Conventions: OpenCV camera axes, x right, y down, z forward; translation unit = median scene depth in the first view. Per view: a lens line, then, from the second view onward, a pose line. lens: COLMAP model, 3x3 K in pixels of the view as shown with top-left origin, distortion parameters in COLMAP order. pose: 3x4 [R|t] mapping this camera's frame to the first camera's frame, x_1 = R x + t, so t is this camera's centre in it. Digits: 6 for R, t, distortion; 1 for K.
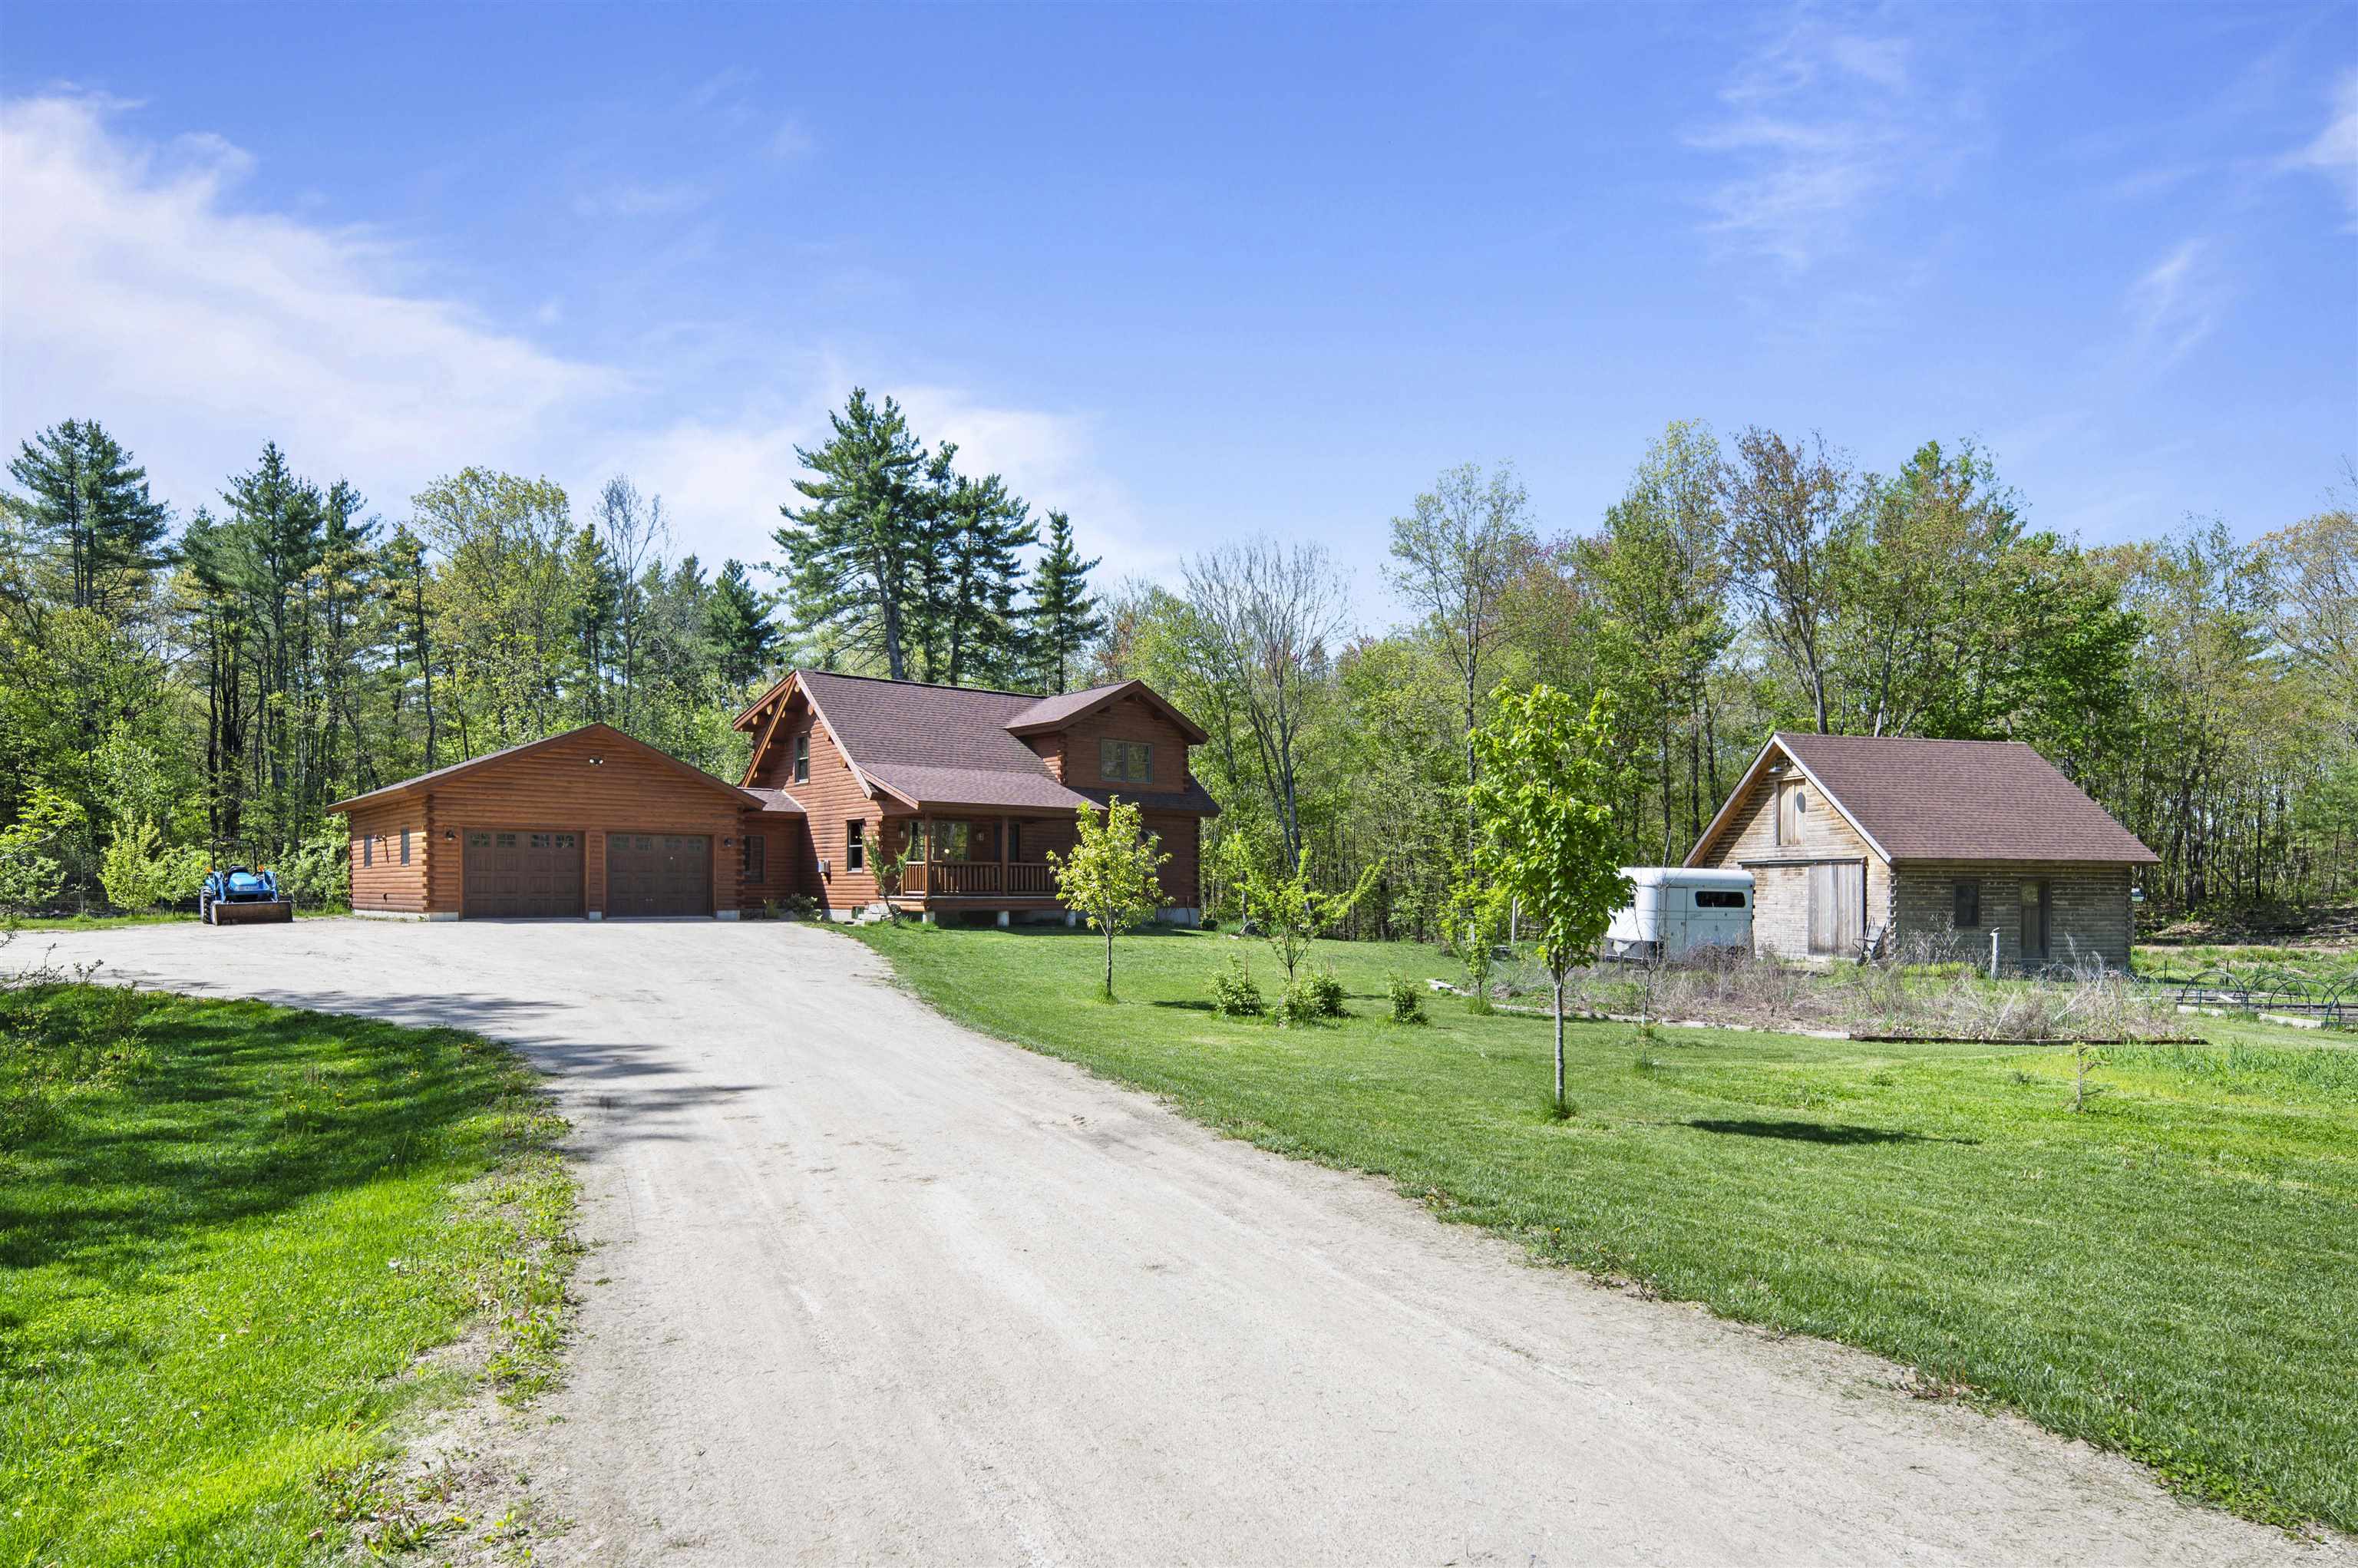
lens RADIAL K [[1388.5, 0, 1141.7], [0, 1388.5, 916.8], [0, 0, 1]] dist [-0.004051, -0.002321]
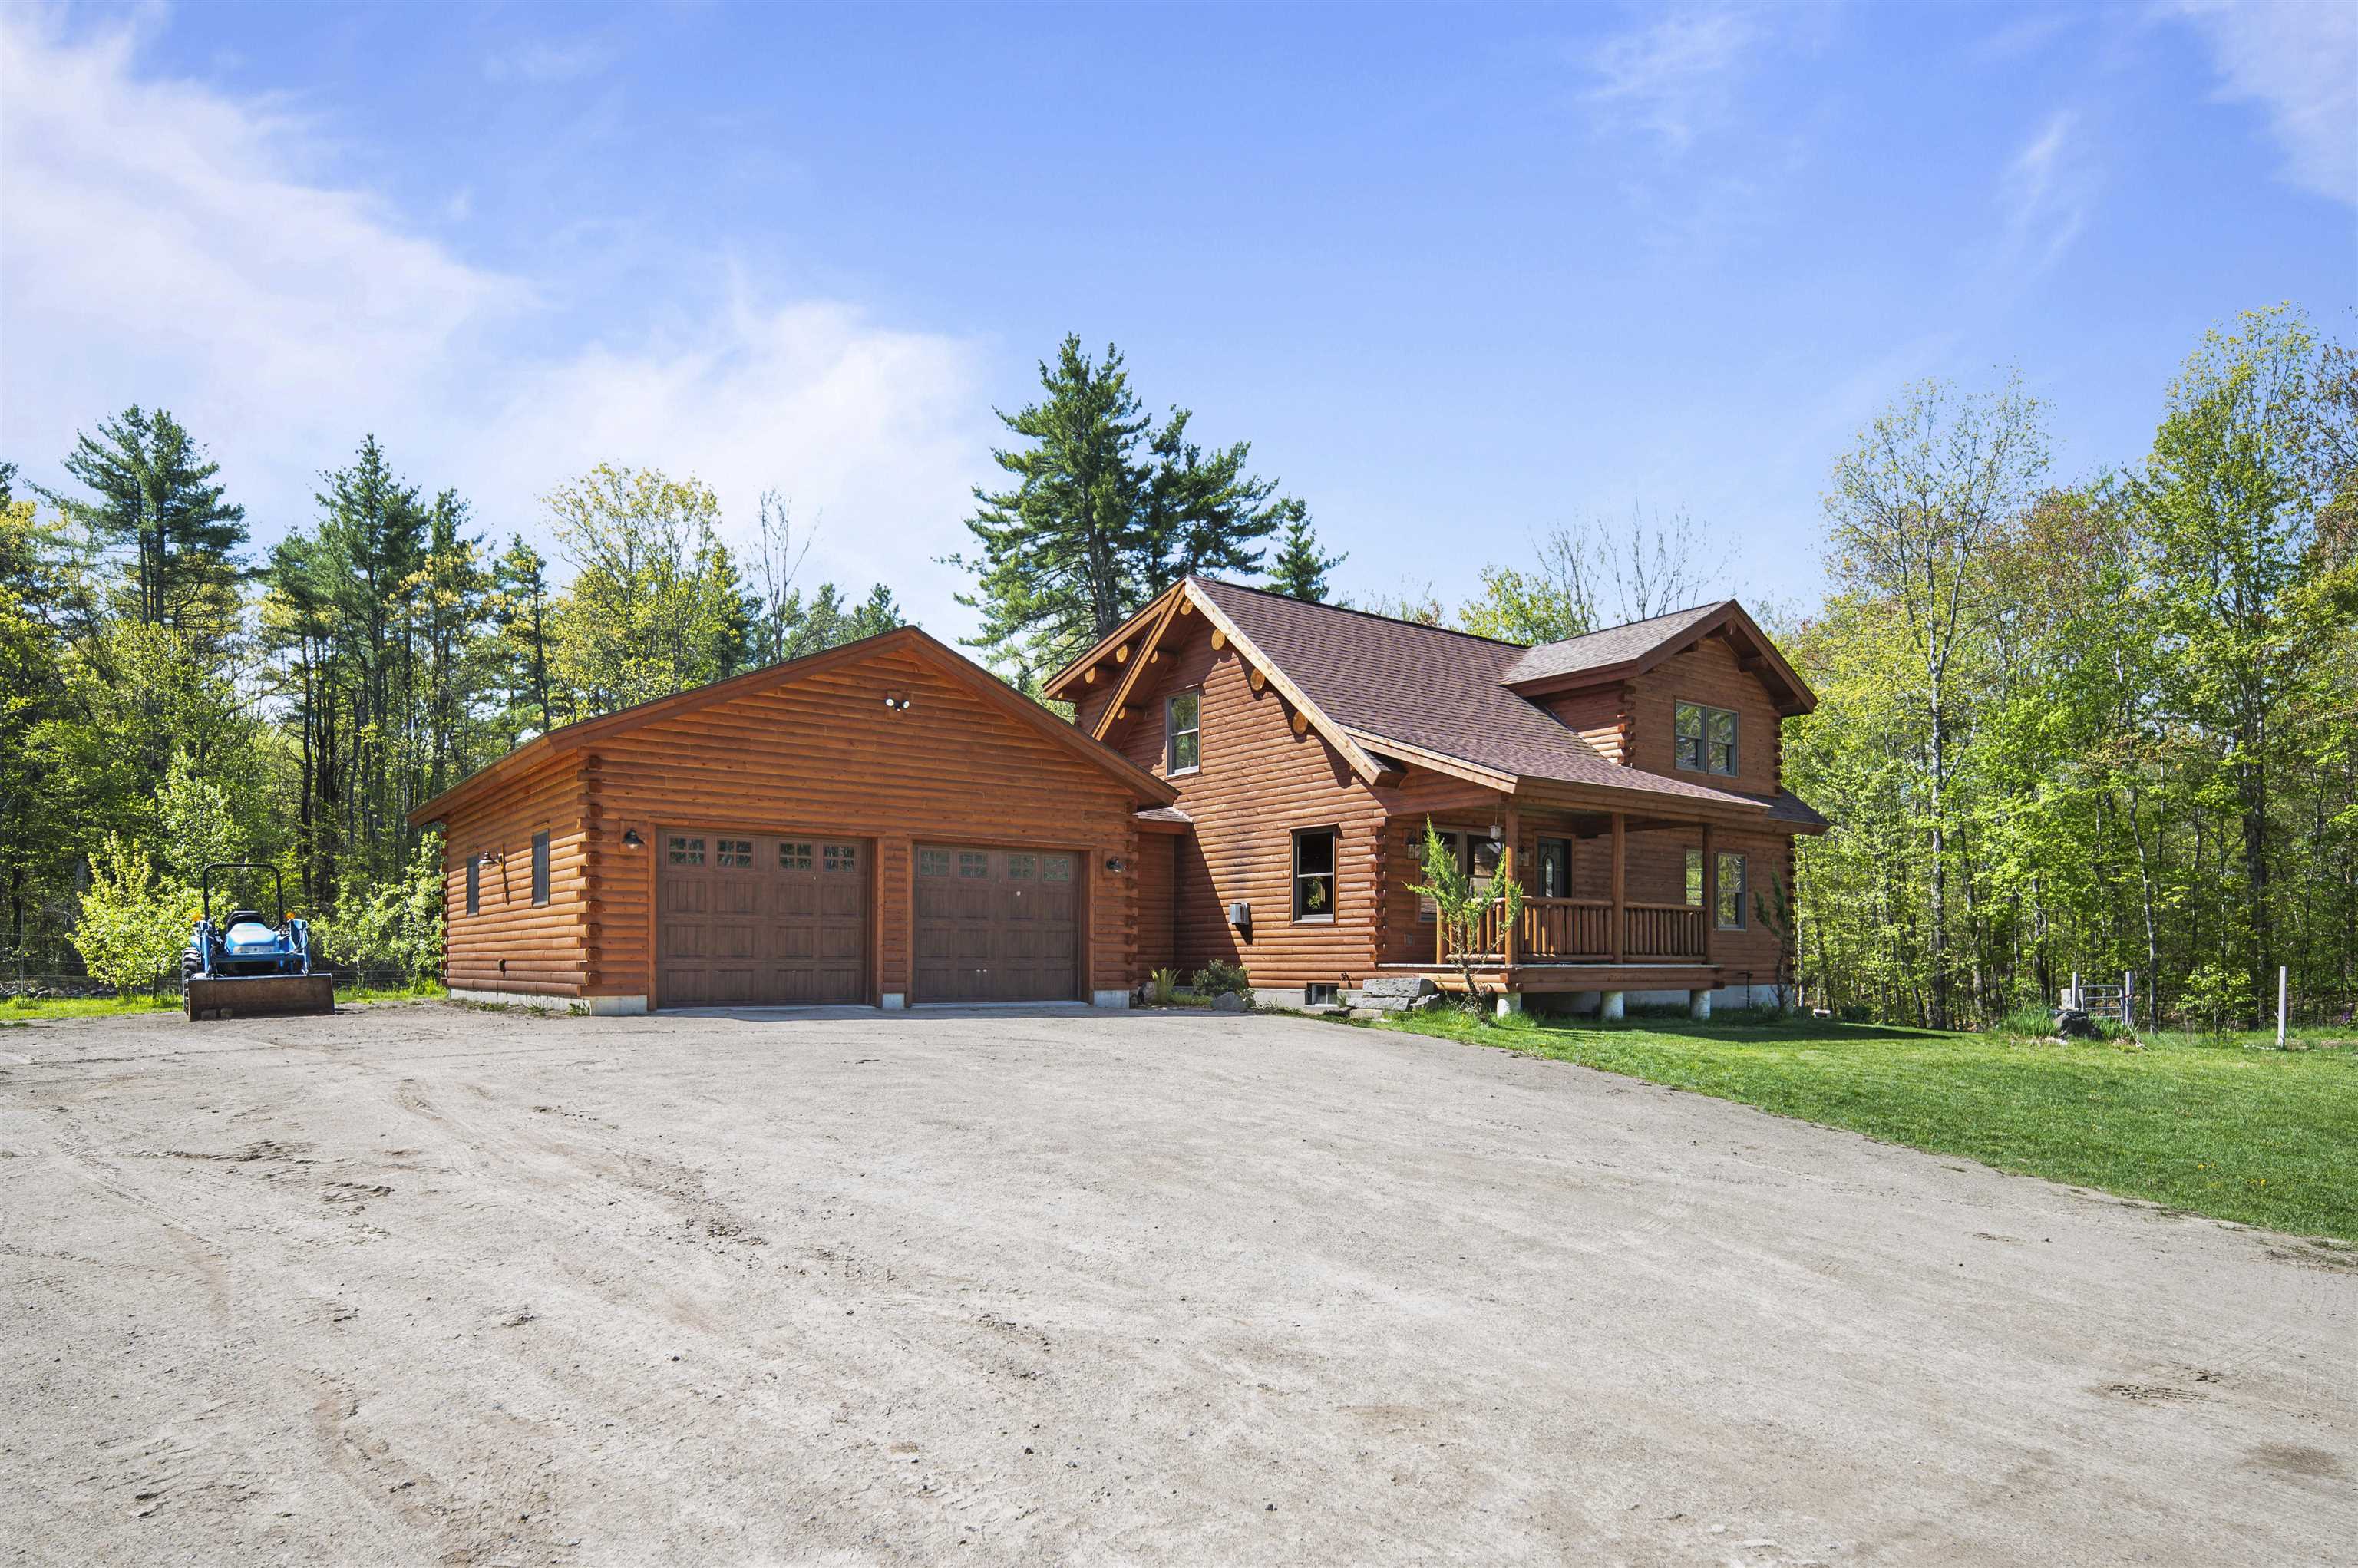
lens RADIAL K [[1327.5, 0, 1099.2], [0, 1327.5, 968.1], [0, 0, 1]] dist [-0.004324, 0.021709]
pose [[0.997380, -0.000972, -0.072329, -0.136377], [-0.000235, 0.999861, -0.016677, -0.002412], [0.072335, 0.016651, 0.997241, 0.247391]]
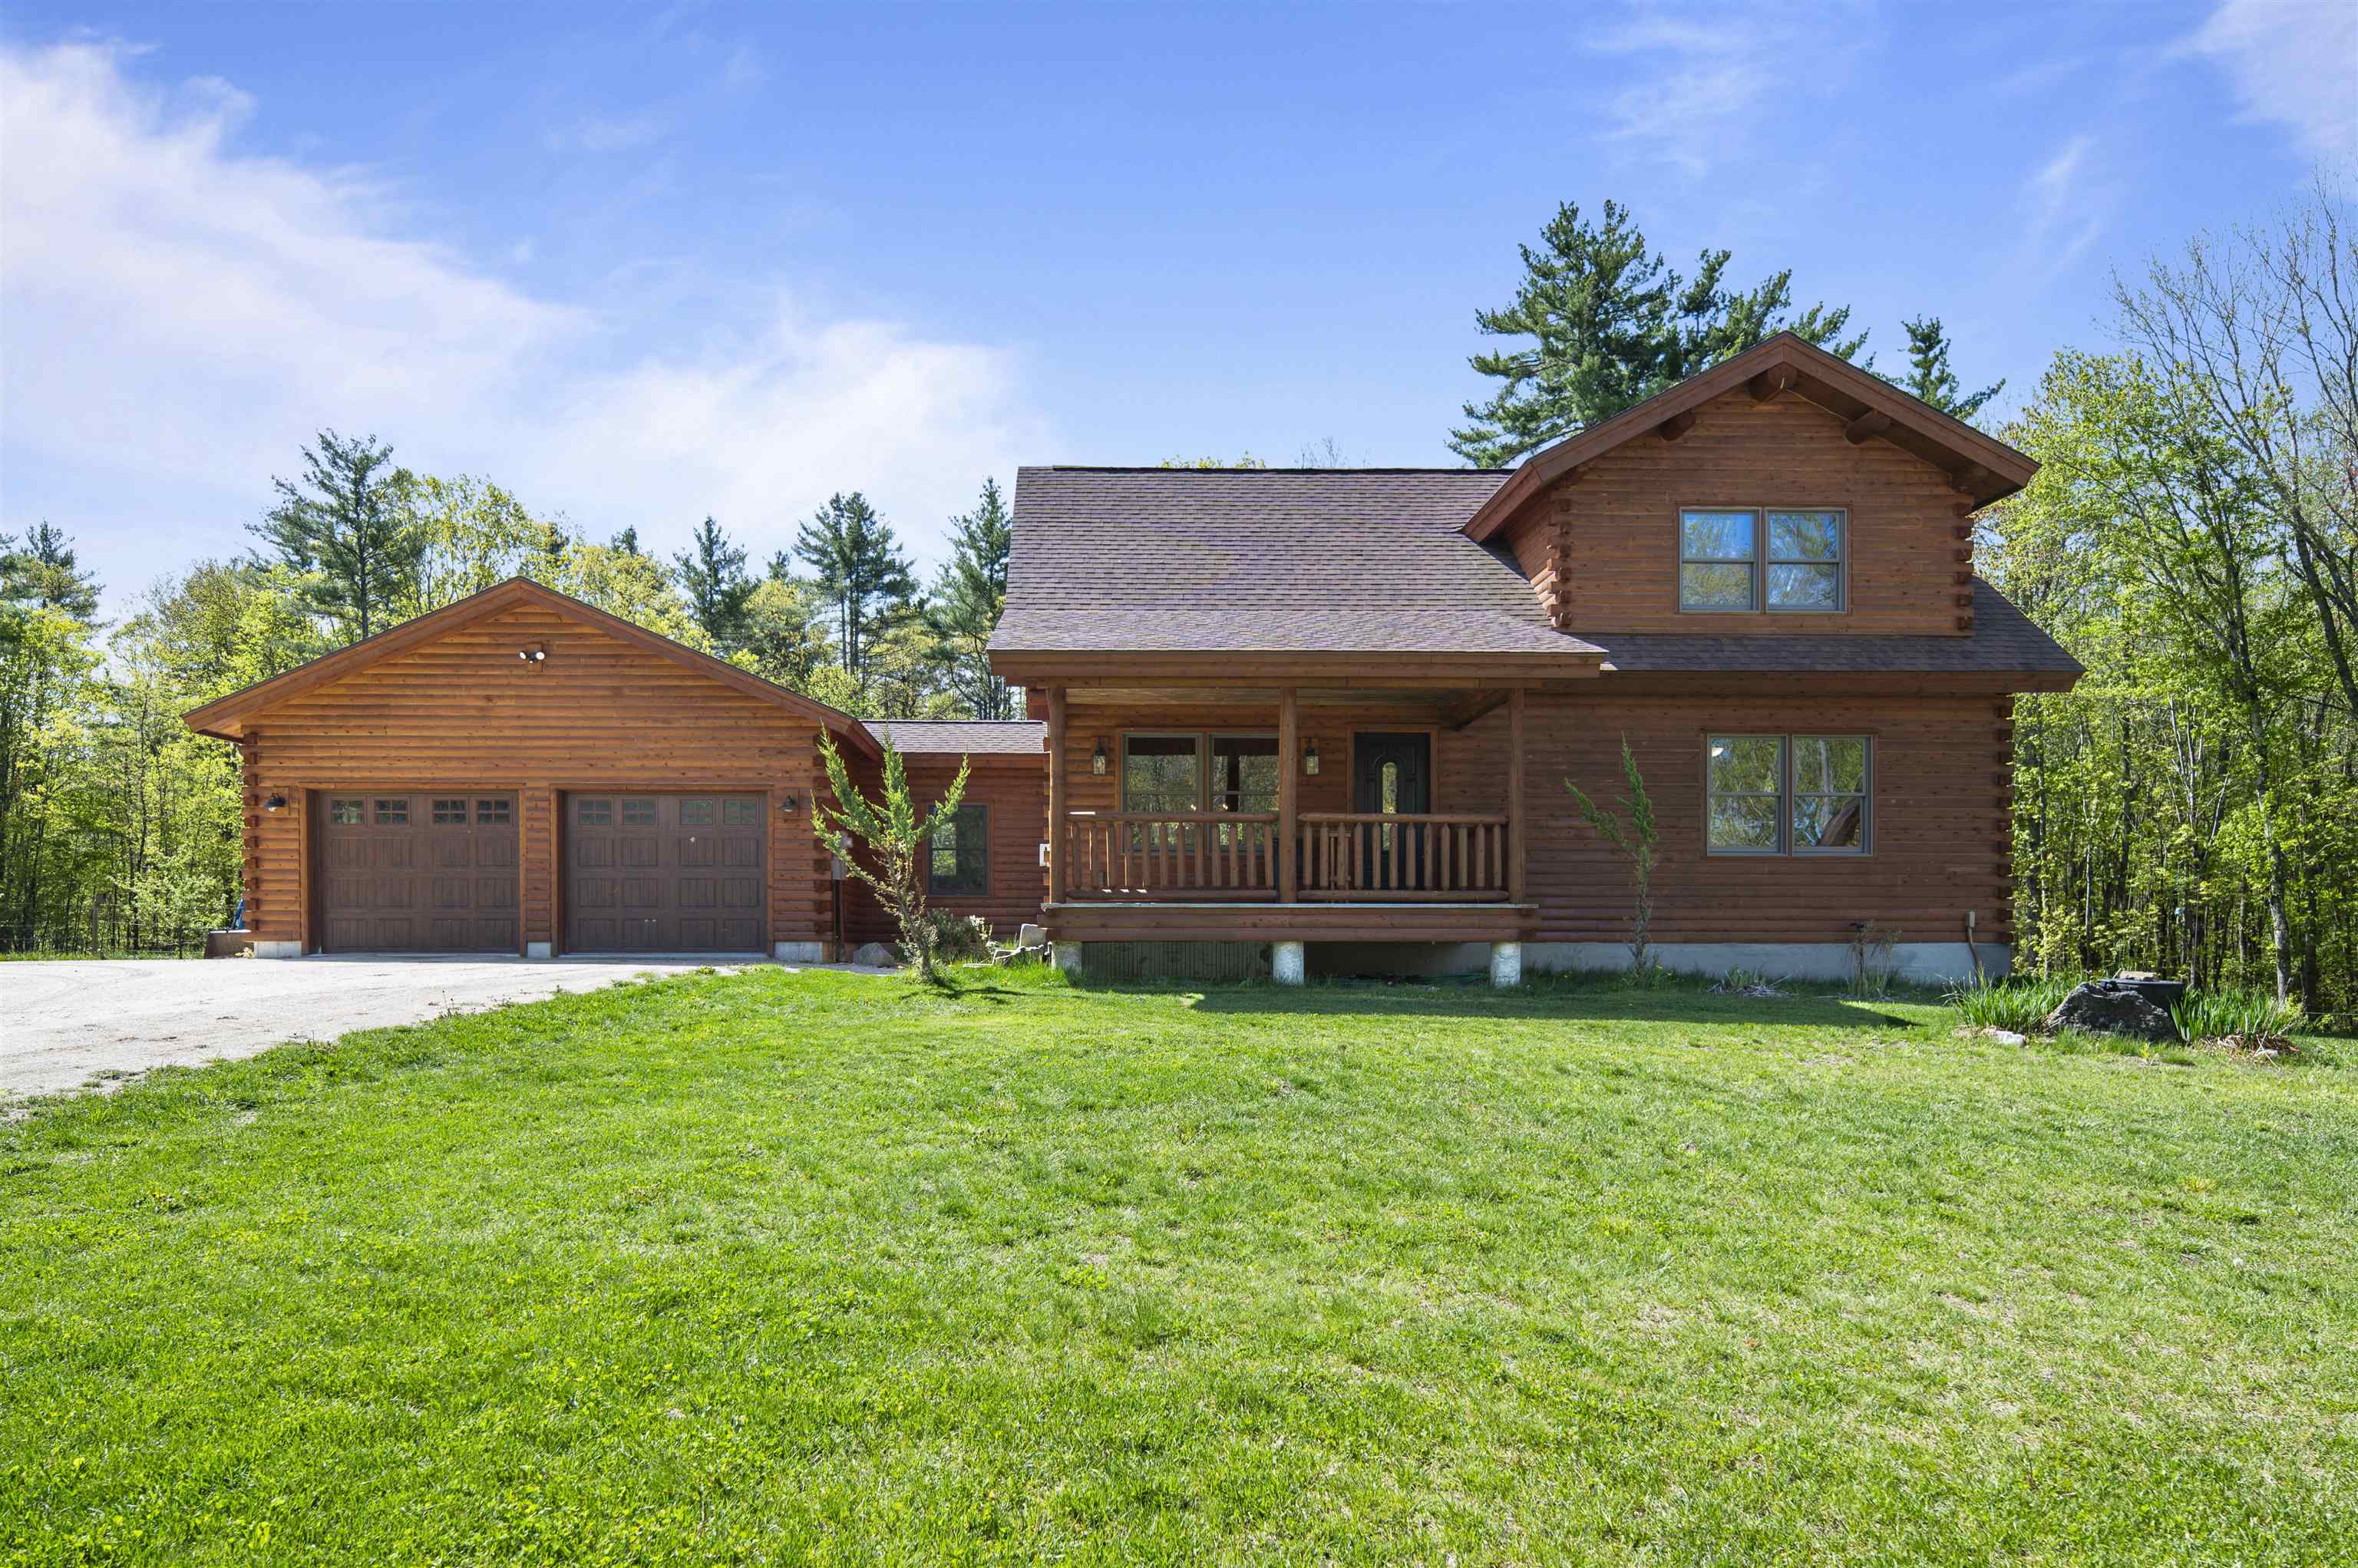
lens RADIAL K [[1388.5, 0, 1141.7], [0, 1388.5, 916.8], [0, 0, 1]] dist [-0.004051, -0.002321]
pose [[0.781774, -0.017039, -0.623329, 0.054205], [-0.012835, 0.998975, -0.043405, 0.003009], [0.623429, 0.041933, 0.780754, 0.356704]]
